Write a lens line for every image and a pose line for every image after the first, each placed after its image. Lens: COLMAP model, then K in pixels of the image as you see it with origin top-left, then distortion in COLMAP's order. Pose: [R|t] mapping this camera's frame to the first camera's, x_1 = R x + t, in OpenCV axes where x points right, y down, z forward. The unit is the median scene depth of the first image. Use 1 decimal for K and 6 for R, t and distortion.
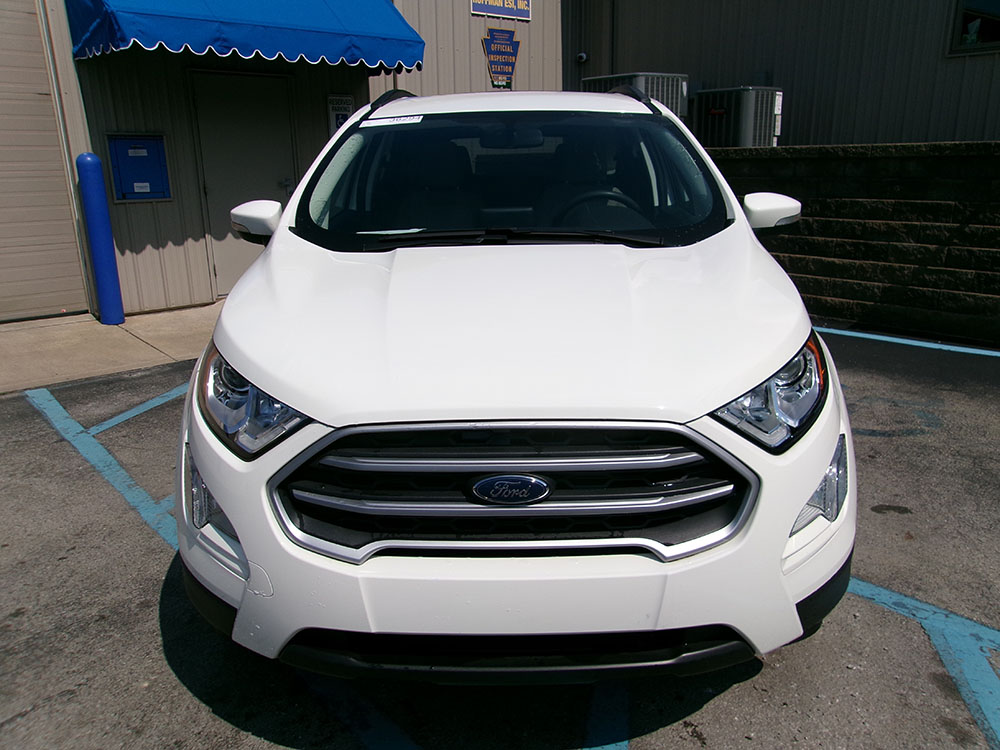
lens RADIAL K [[780.9, 0, 506.0], [0, 780.9, 376.4], [0, 0, 1]] dist [-0.015045, 0.036154]
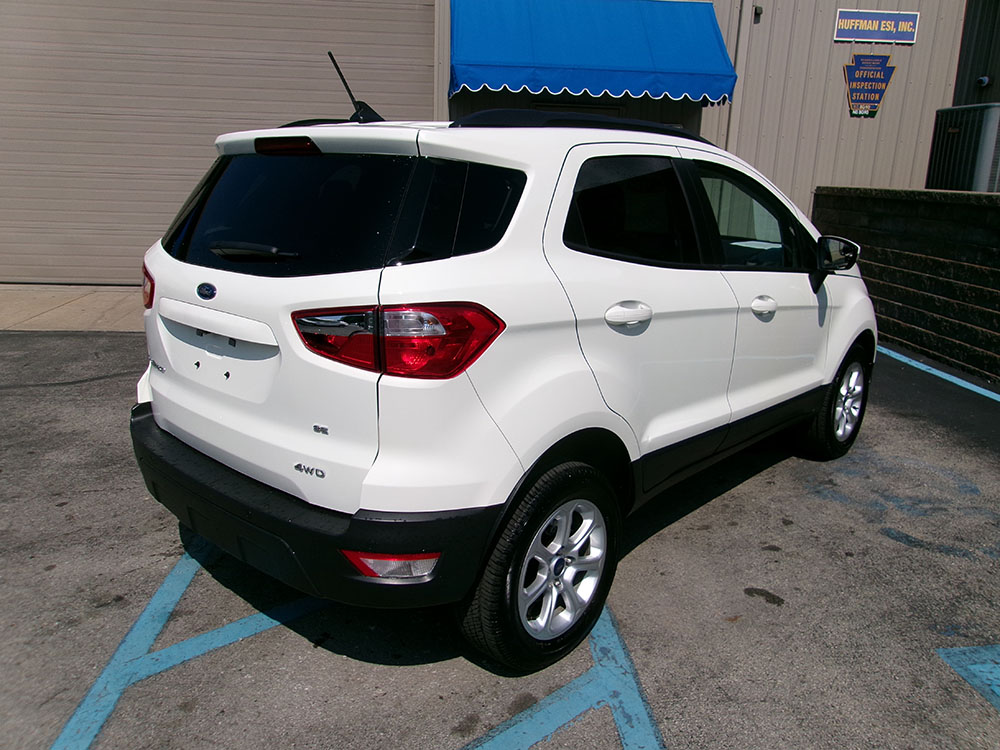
lens RADIAL K [[780.9, 0, 503.7], [0, 780.9, 375.7], [0, 0, 1]] dist [-0.015045, 0.036154]
pose [[0.804479, 0.194082, -0.561378, 0.239376], [-0.203353, 0.977991, 0.046701, -0.022913], [0.558087, 0.076588, 0.826241, 0.009757]]
